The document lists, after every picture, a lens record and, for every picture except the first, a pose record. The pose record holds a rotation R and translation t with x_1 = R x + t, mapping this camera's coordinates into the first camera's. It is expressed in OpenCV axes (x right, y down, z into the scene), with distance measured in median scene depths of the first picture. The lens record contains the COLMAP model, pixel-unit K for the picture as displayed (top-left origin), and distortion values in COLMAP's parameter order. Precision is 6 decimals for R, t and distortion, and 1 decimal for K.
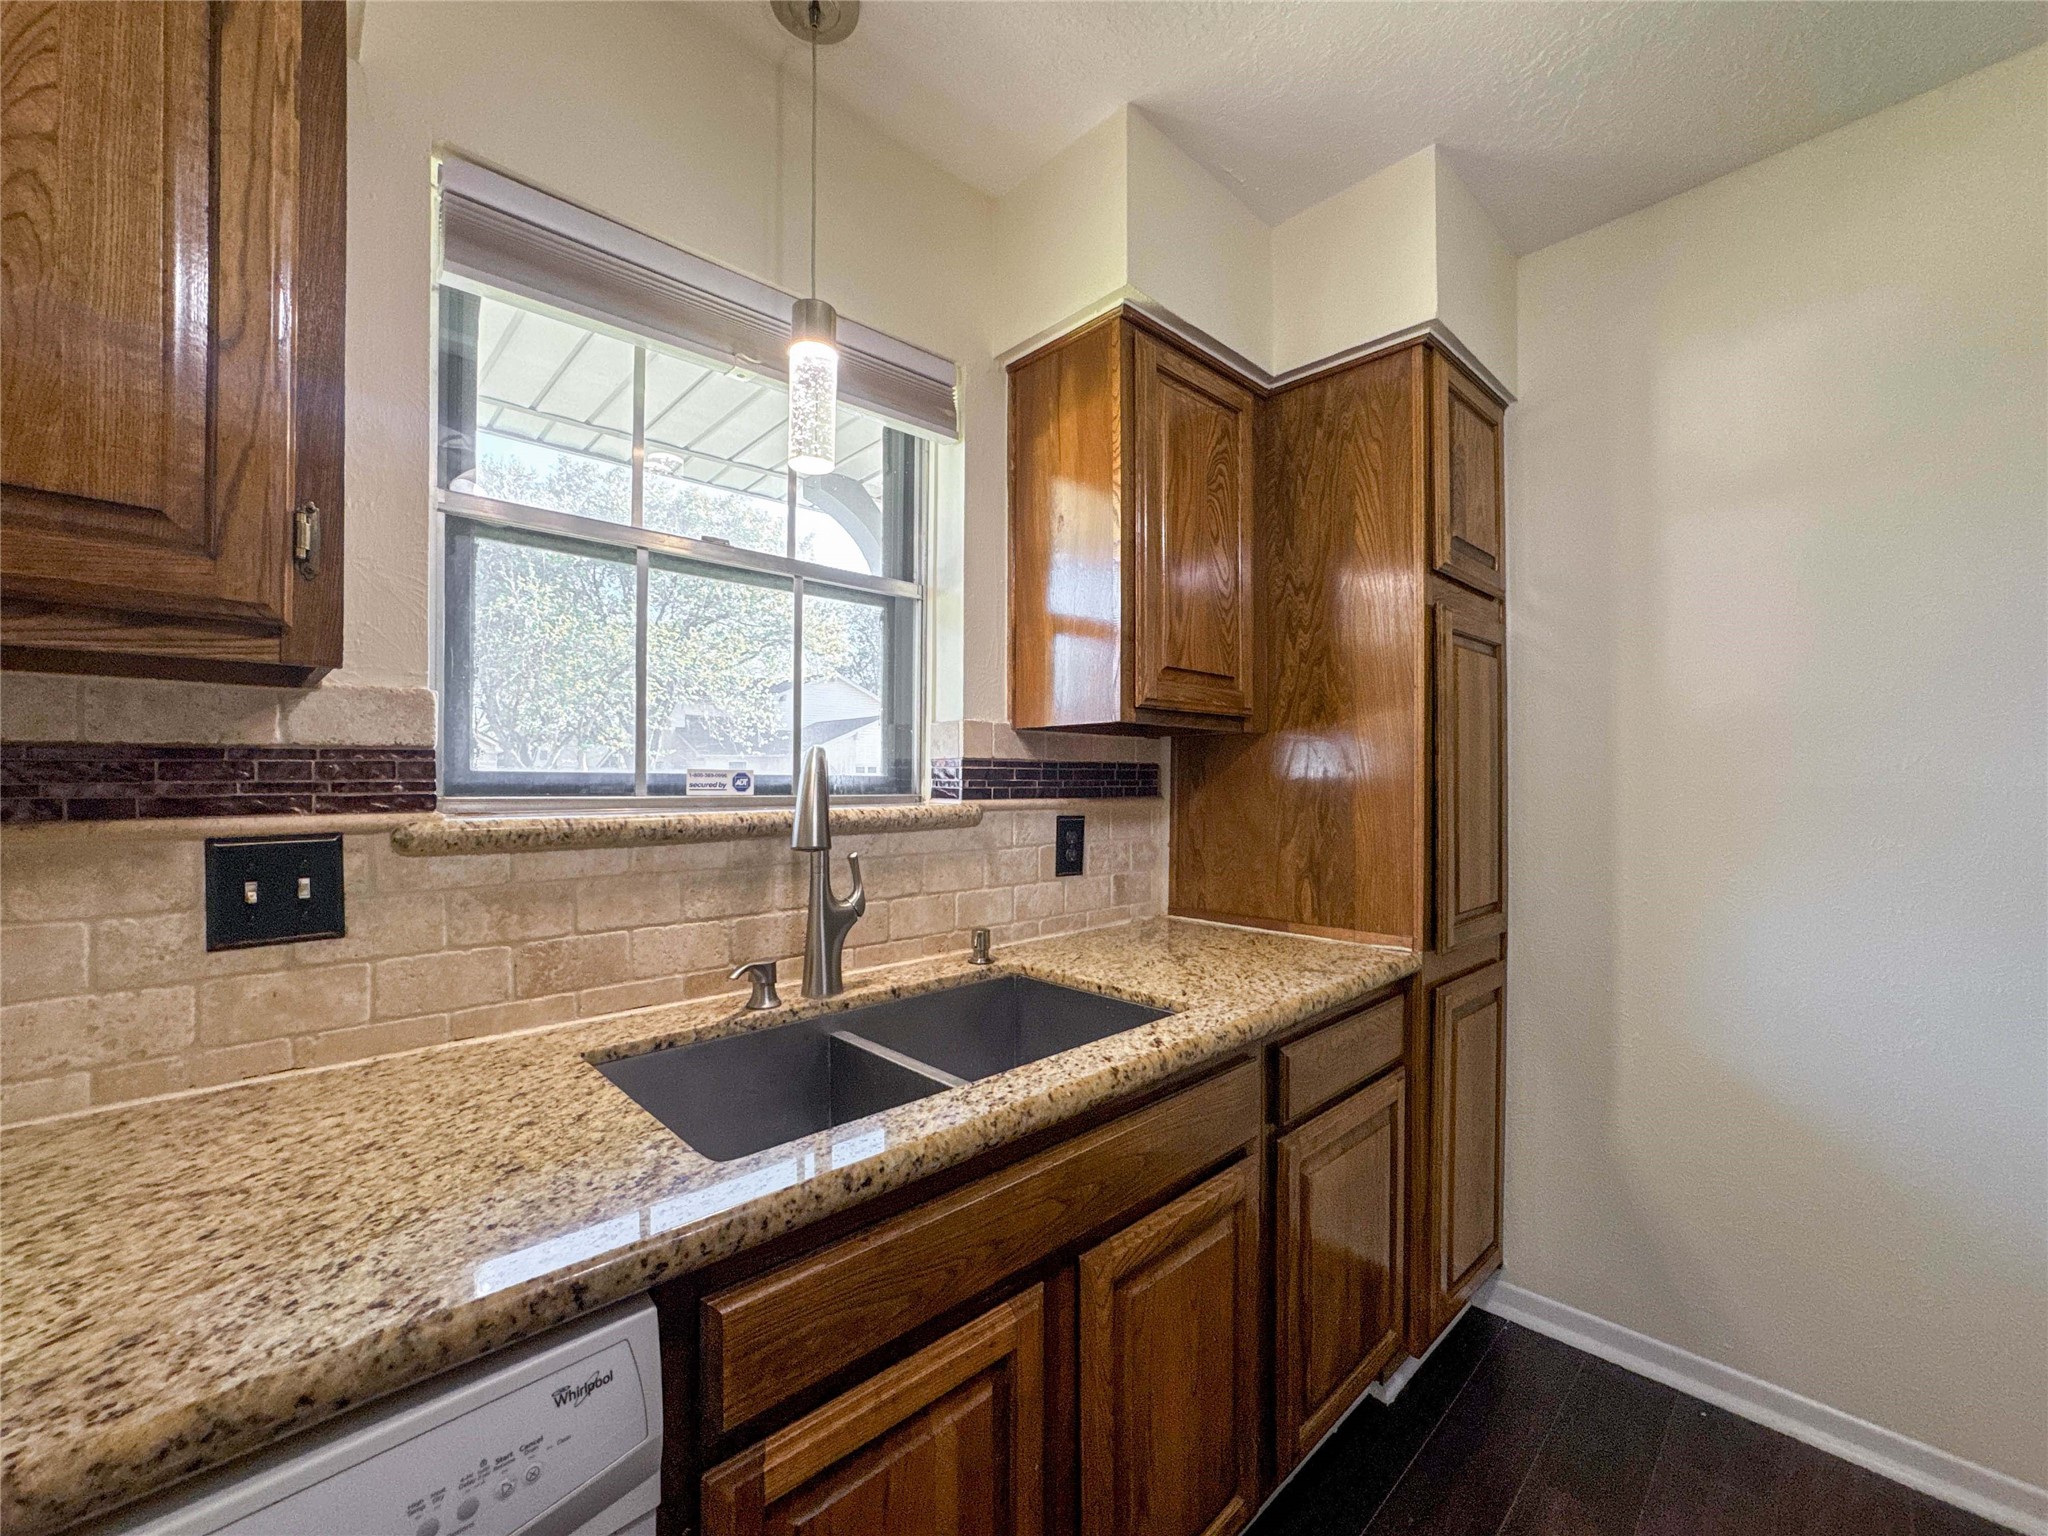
lens RADIAL K [[832.8, 0, 1031.1], [0, 832.8, 781.3], [0, 0, 1]] dist [-0.041827, 0.019350]
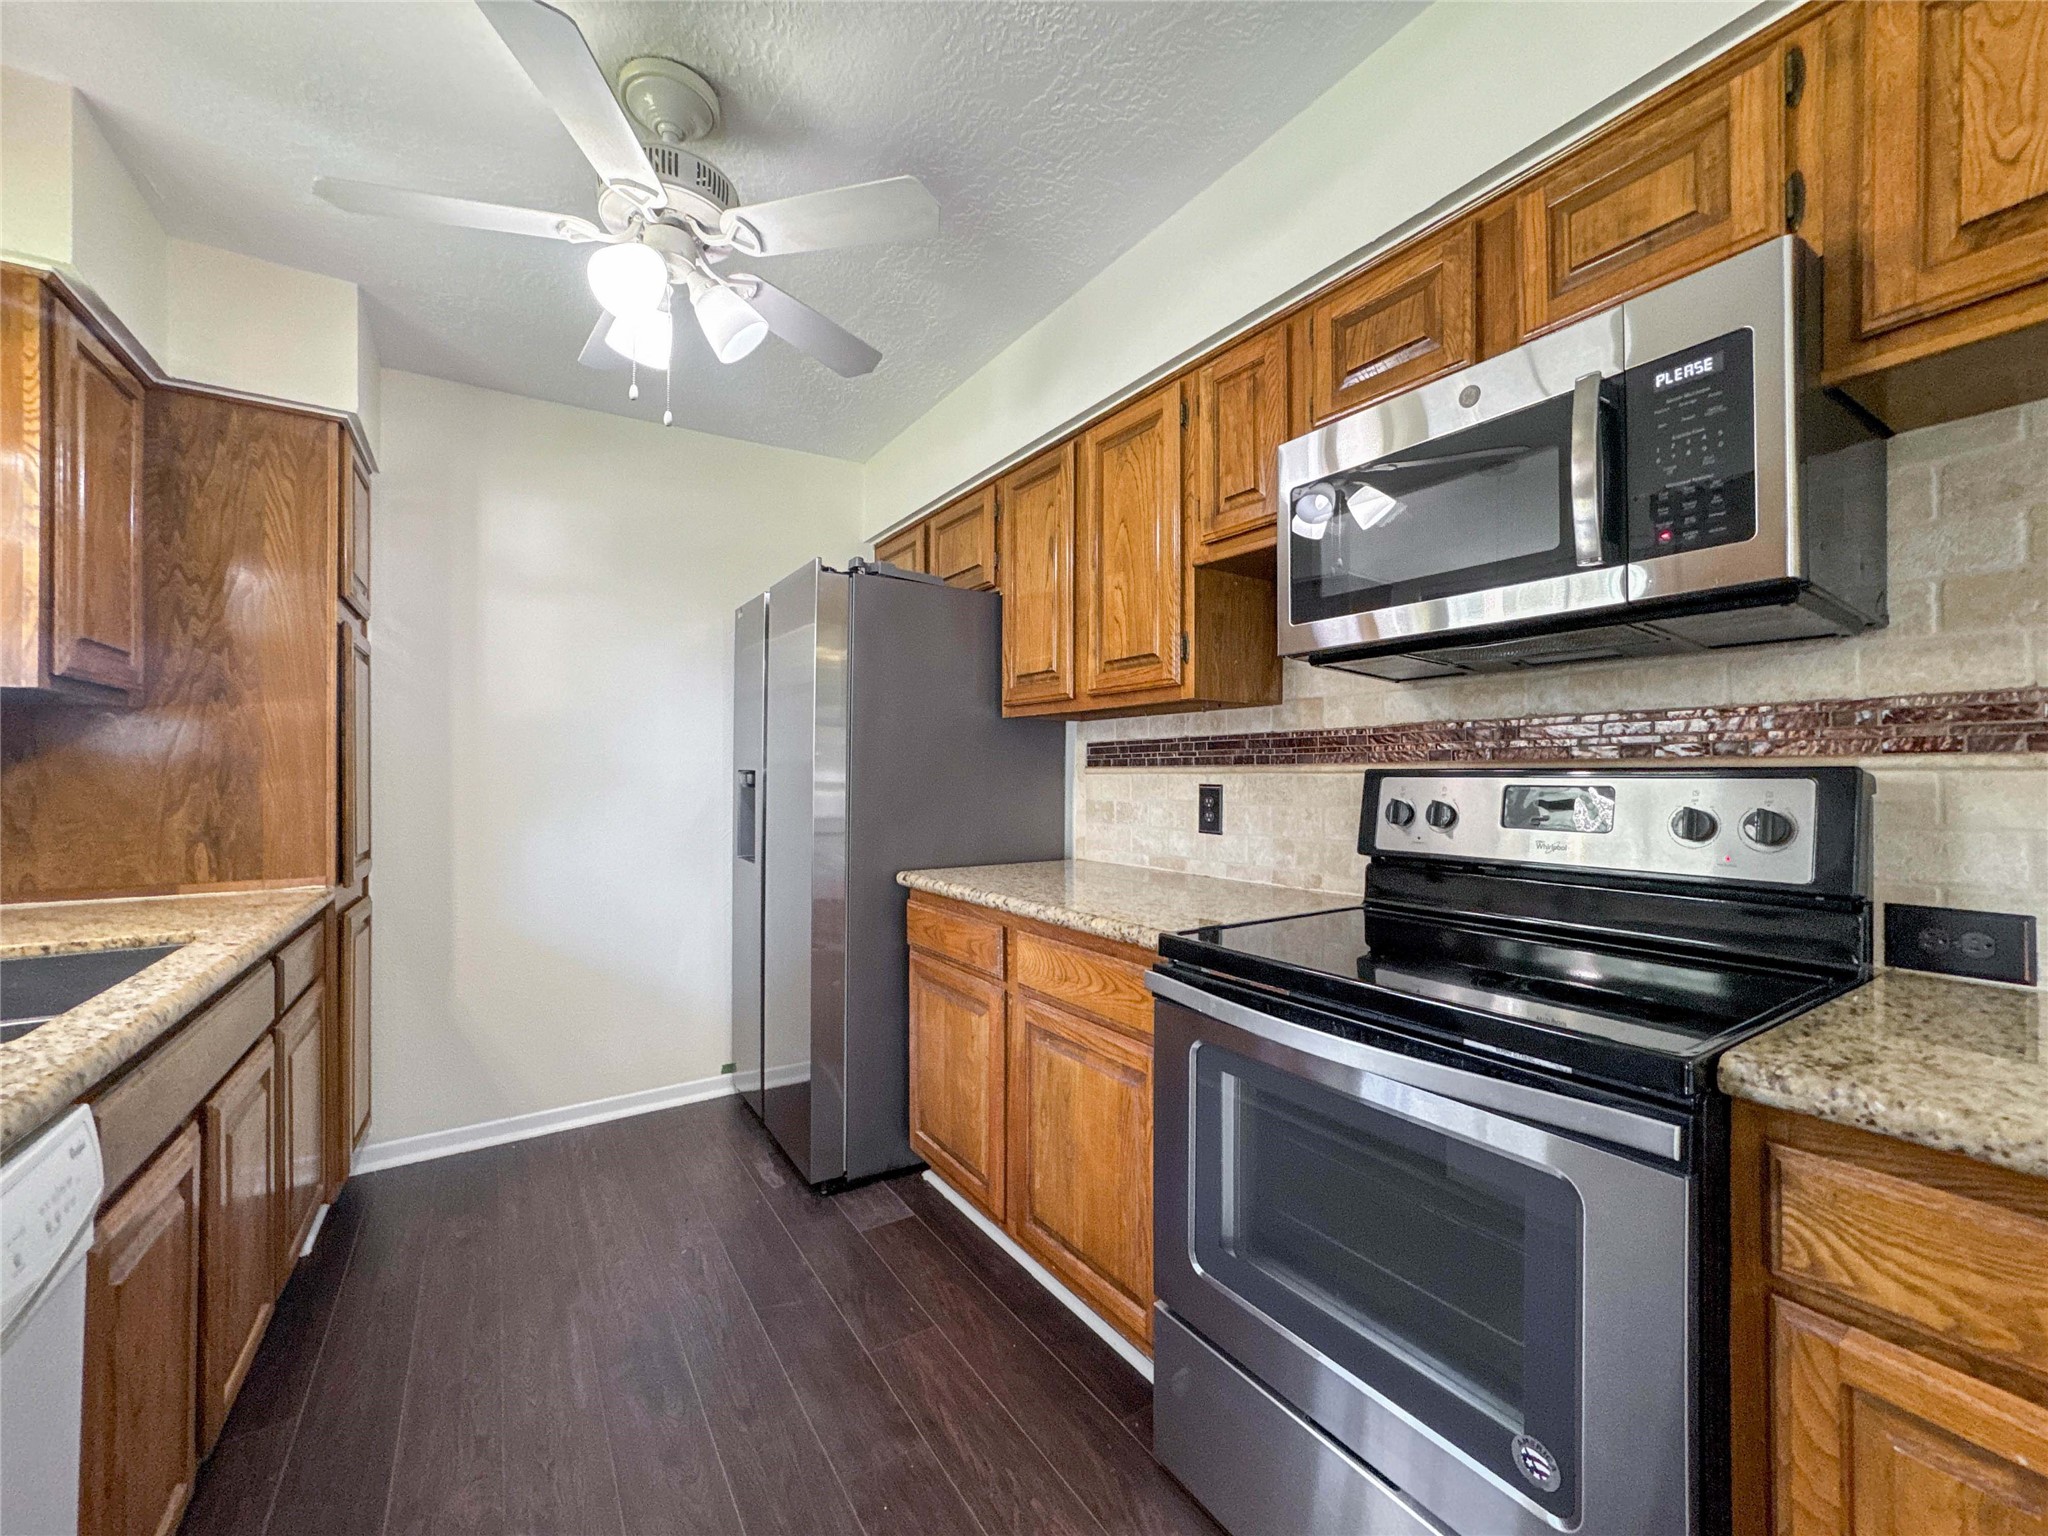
lens RADIAL K [[829.1, 0, 1024.0], [0, 829.1, 768.0], [0, 0, 1]] dist [-0.040277, 0.017418]
pose [[0.185634, 0.008828, 0.982579, -0.572119], [0.004756, 0.999940, -0.009882, 0.036071], [-0.982607, 0.006507, 0.185581, -0.308490]]
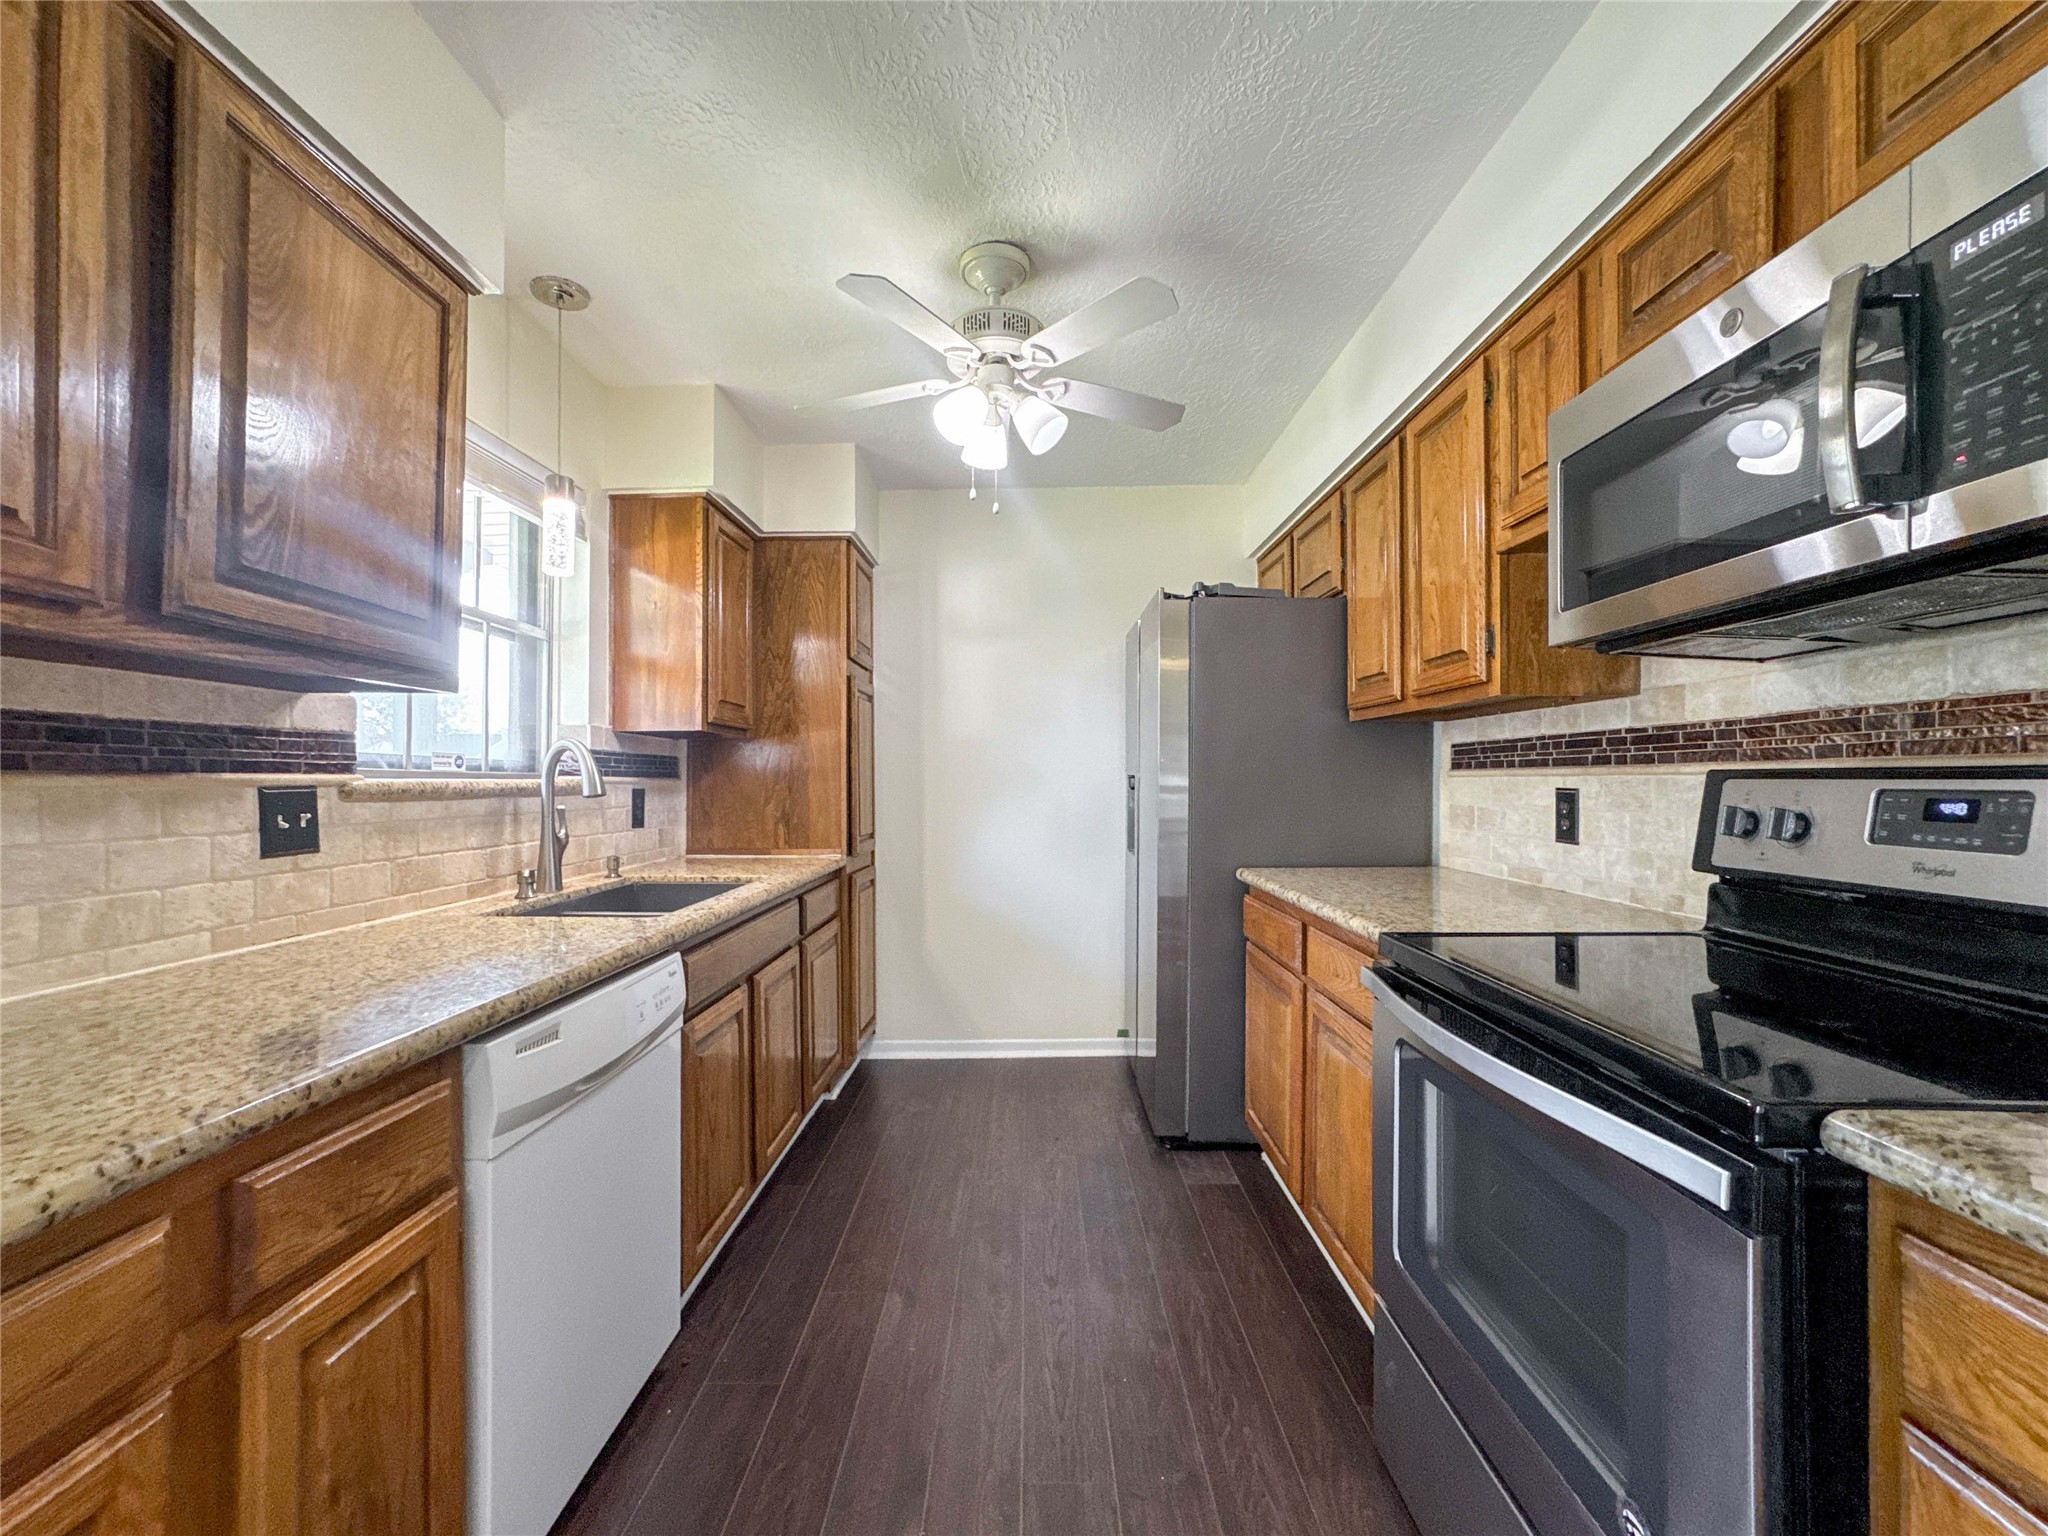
lens RADIAL K [[823.3, 0, 1014.5], [0, 823.3, 777.1], [0, 0, 1]] dist [-0.040102, 0.014032]
pose [[0.706346, 0.001224, 0.707866, -0.586375], [0.005860, 0.999954, -0.007577, 0.039241], [-0.707843, 0.009500, 0.706306, -0.615153]]
